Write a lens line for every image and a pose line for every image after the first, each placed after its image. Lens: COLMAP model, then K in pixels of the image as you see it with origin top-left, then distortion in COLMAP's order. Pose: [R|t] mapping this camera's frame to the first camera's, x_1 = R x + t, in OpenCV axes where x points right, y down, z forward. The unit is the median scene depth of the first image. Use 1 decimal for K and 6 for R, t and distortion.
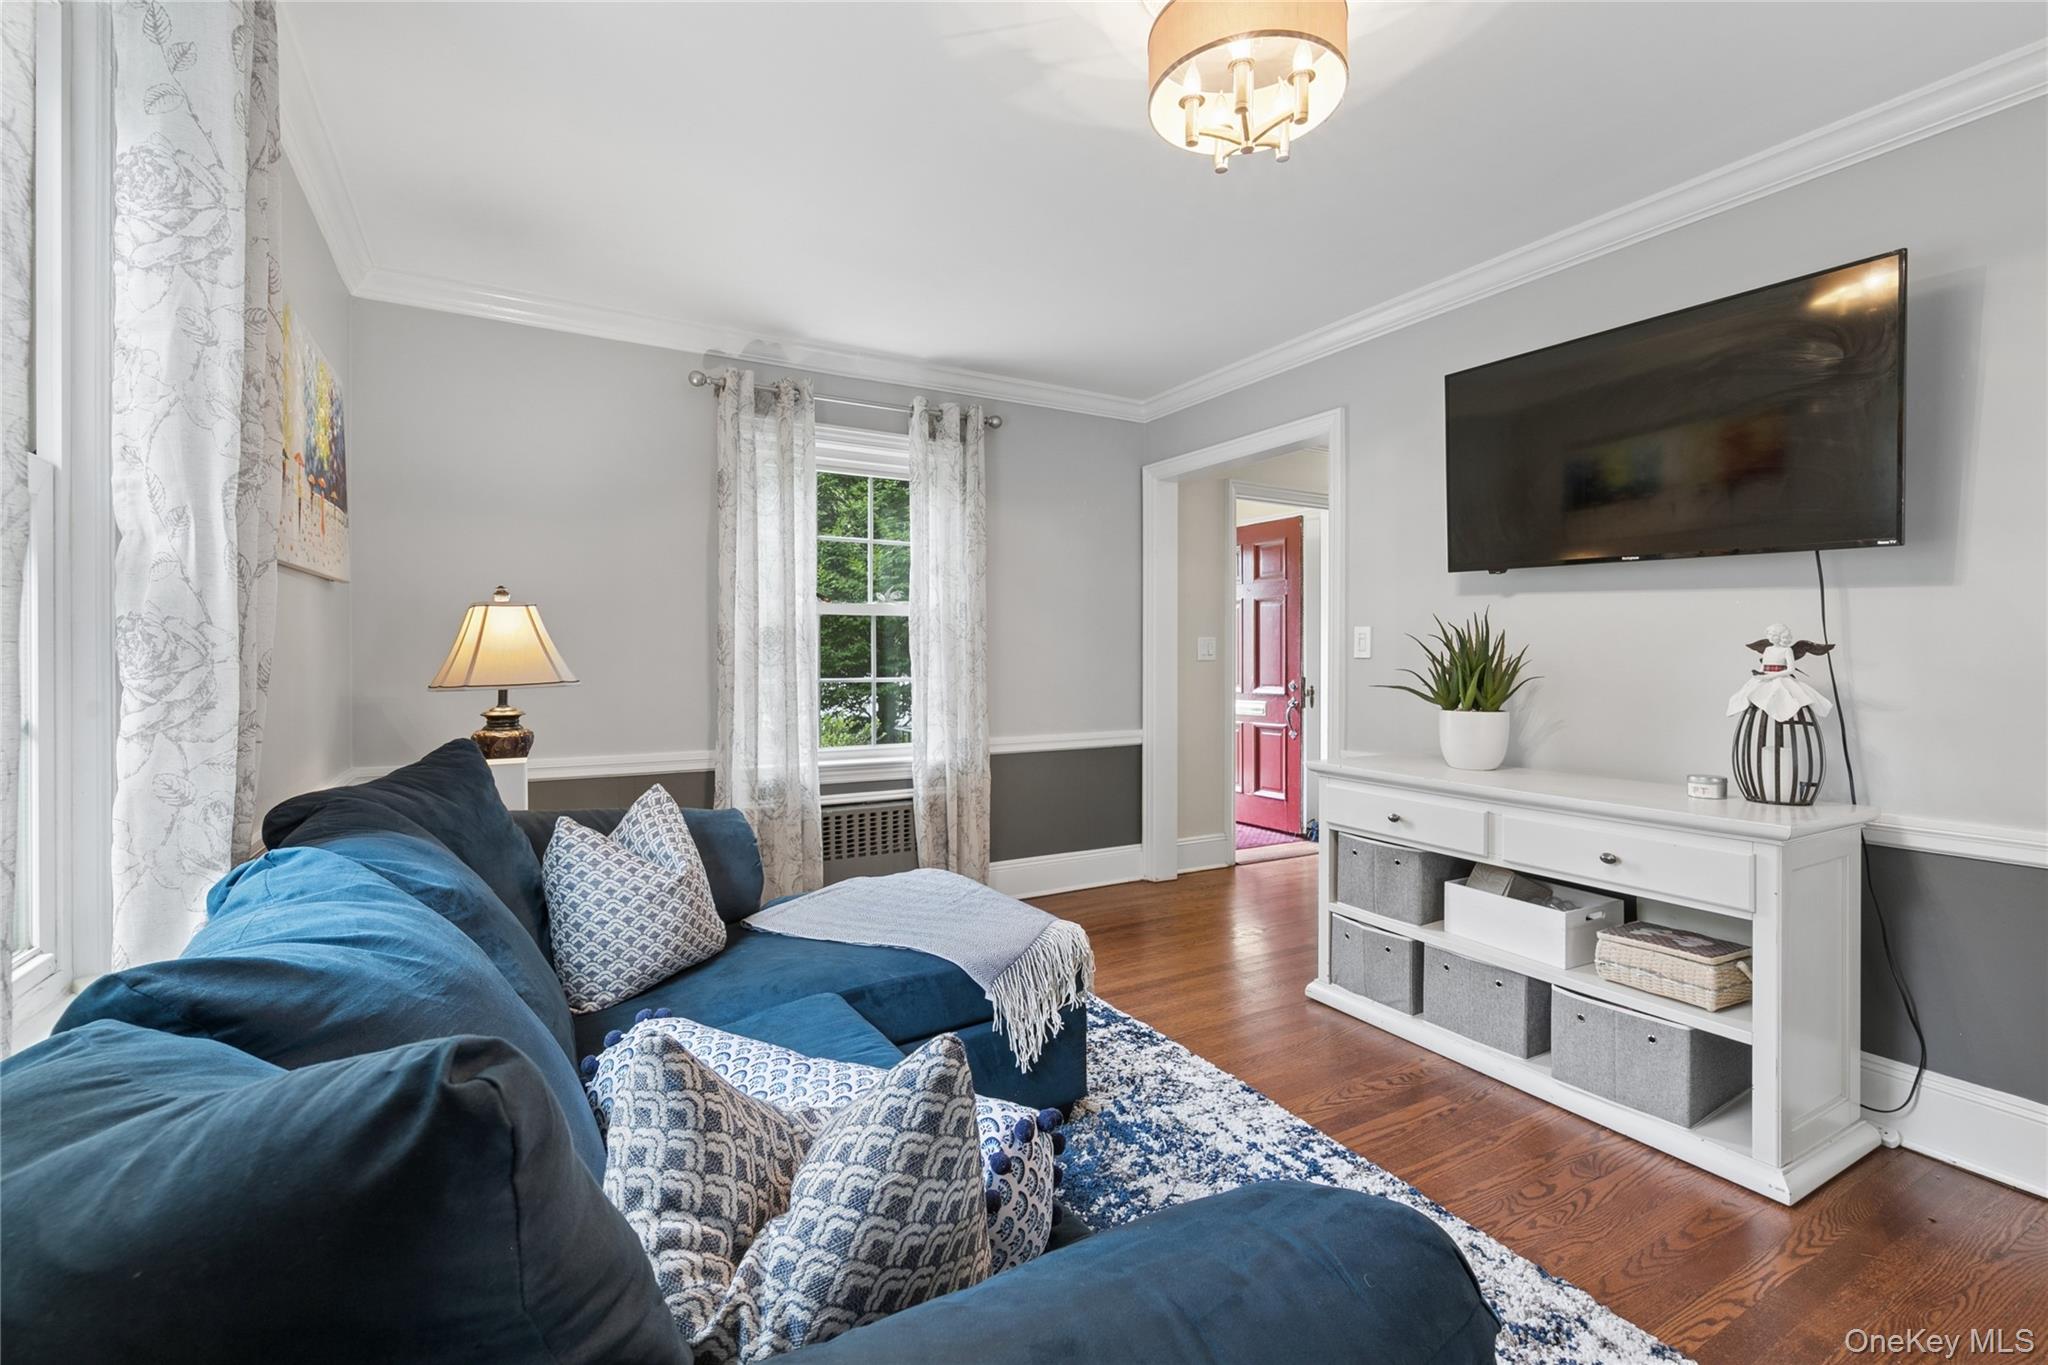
lens RADIAL K [[904.0, 0, 1023.6], [0, 904.0, 674.2], [0, 0, 1]] dist [0.005318, 0.000369]
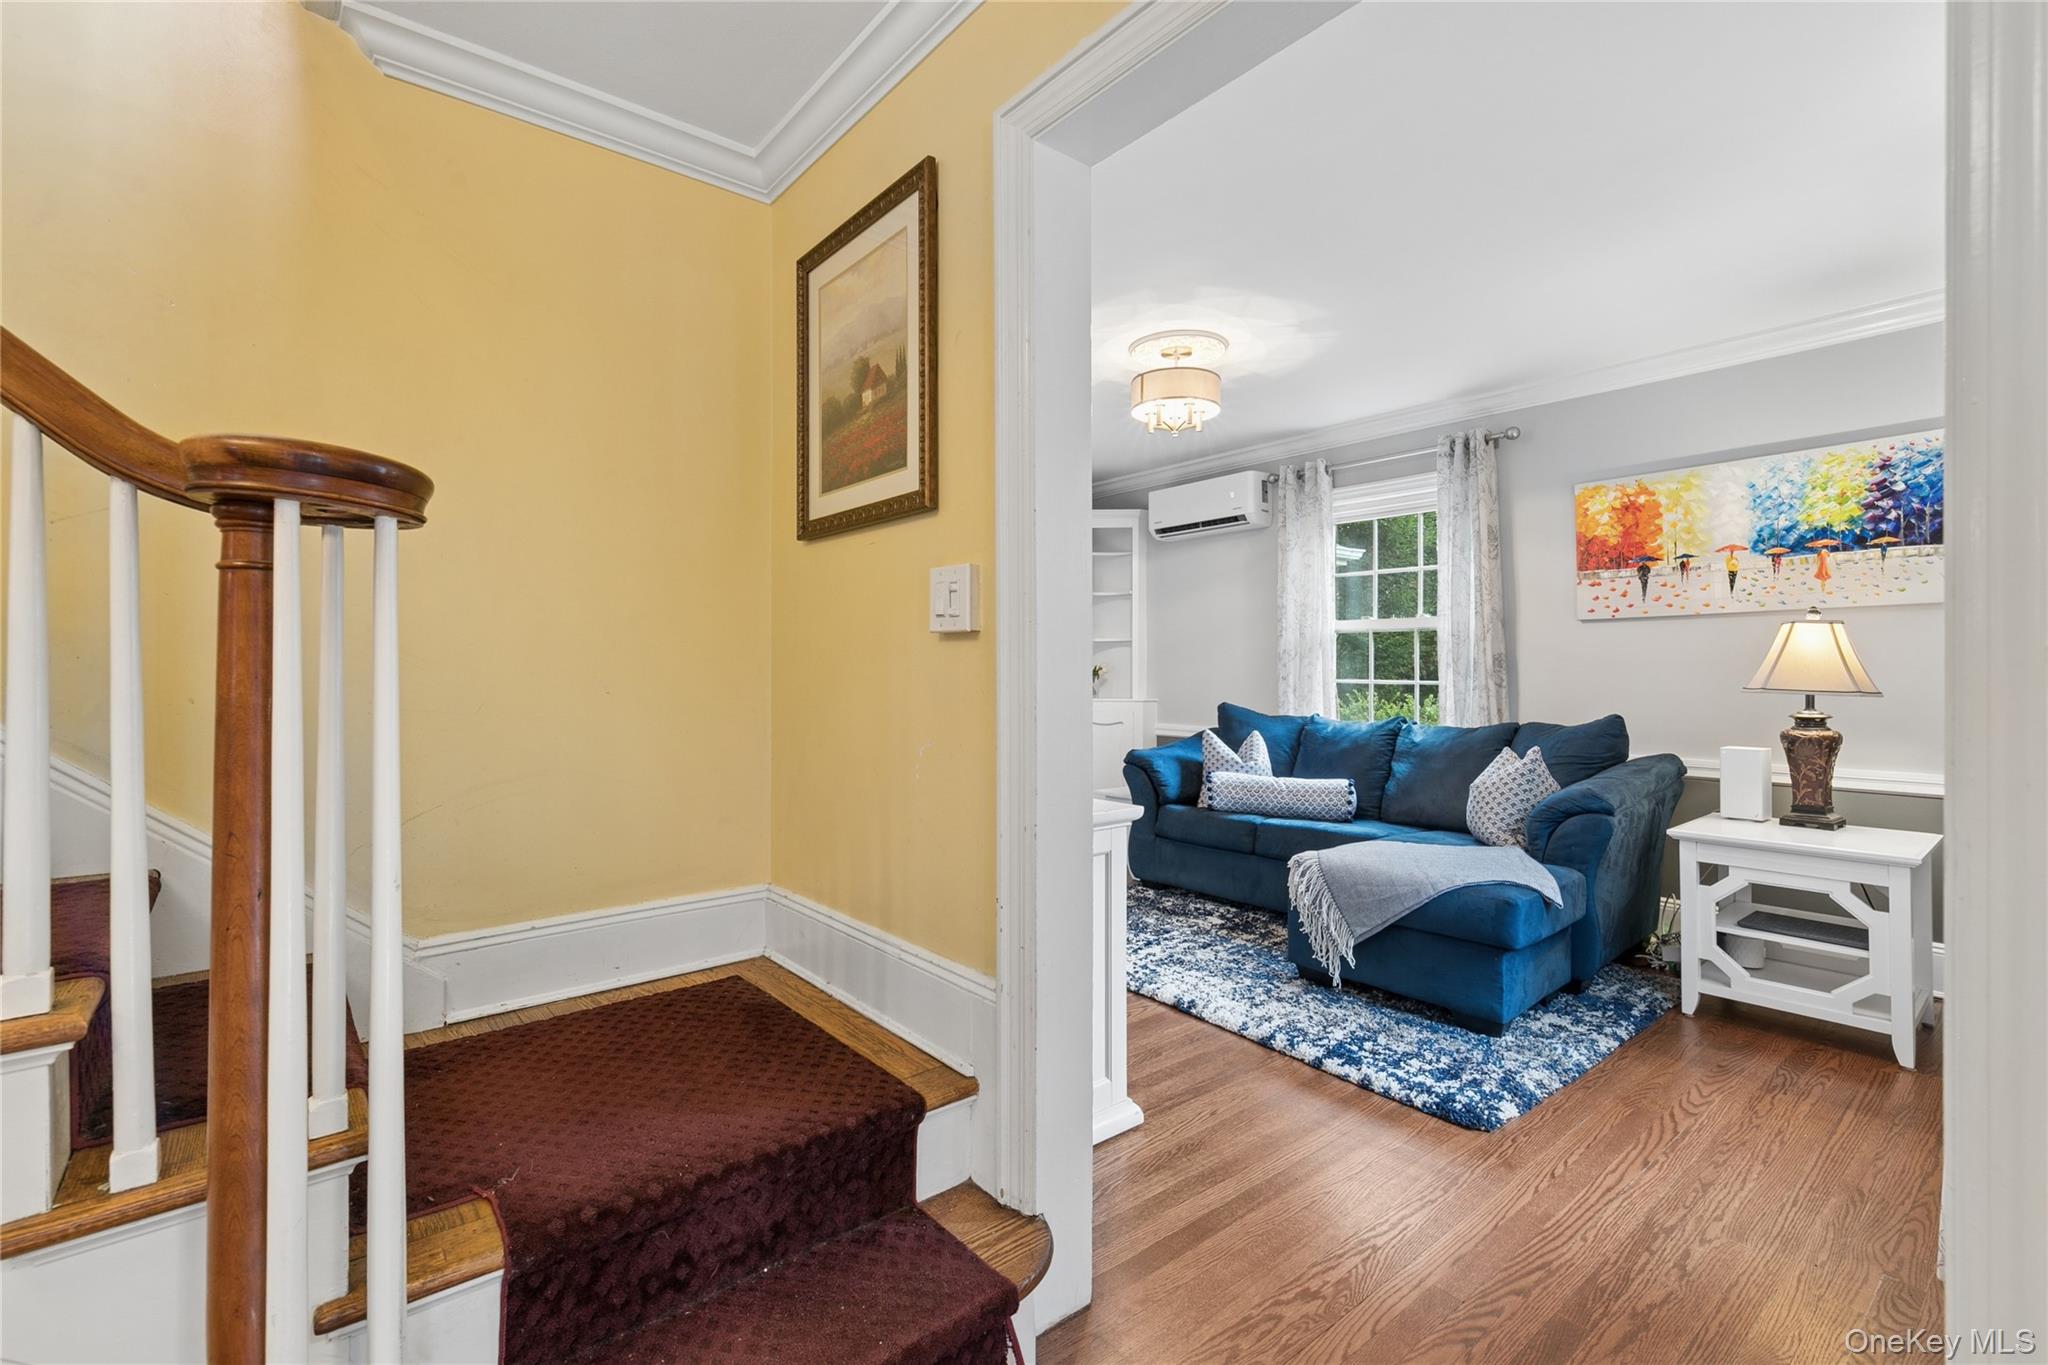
lens RADIAL K [[904.0, 0, 1022.0], [0, 904.0, 675.8], [0, 0, 1]] dist [0.005318, 0.000369]
pose [[-0.989298, -0.000239, -0.145909, 0.598850], [-0.002456, 0.999884, 0.015013, -0.022632], [0.145889, 0.015211, -0.989184, 1.993445]]
